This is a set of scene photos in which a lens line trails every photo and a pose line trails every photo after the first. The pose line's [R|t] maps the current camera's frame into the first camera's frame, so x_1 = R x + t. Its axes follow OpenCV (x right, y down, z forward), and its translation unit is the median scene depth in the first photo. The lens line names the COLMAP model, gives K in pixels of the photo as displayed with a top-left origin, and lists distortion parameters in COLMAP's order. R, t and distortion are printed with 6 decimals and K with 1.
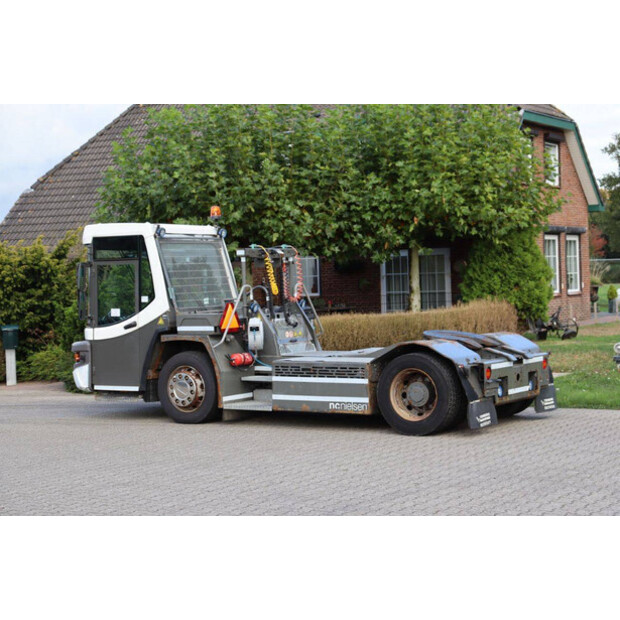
lens RADIAL K [[1254.6, 0, 310.0], [0, 1254.6, 310.0], [0, 0, 1]] dist [0.280791, -0.017428]
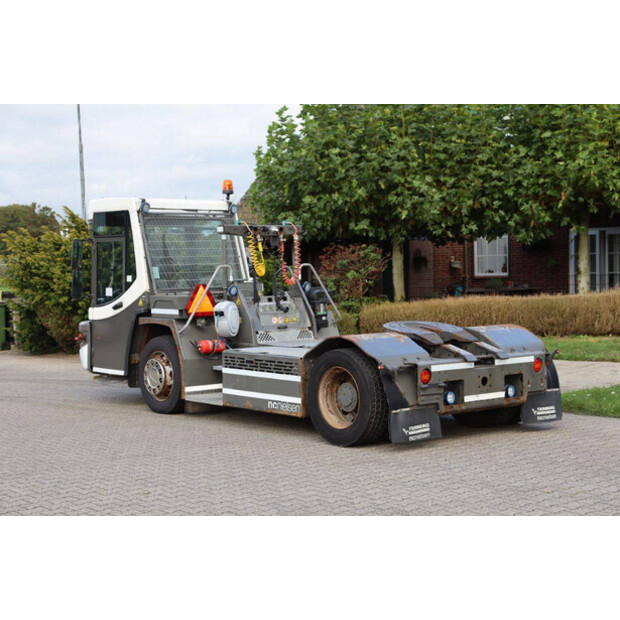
lens RADIAL K [[1121.5, 0, 310.0], [0, 1121.5, 310.0], [0, 0, 1]] dist [0.214986, 0.181598]
pose [[0.954544, 0.025649, -0.296964, 0.254013], [-0.018570, 0.999473, 0.026635, -0.010247], [0.297491, -0.019909, 0.954517, 0.241733]]
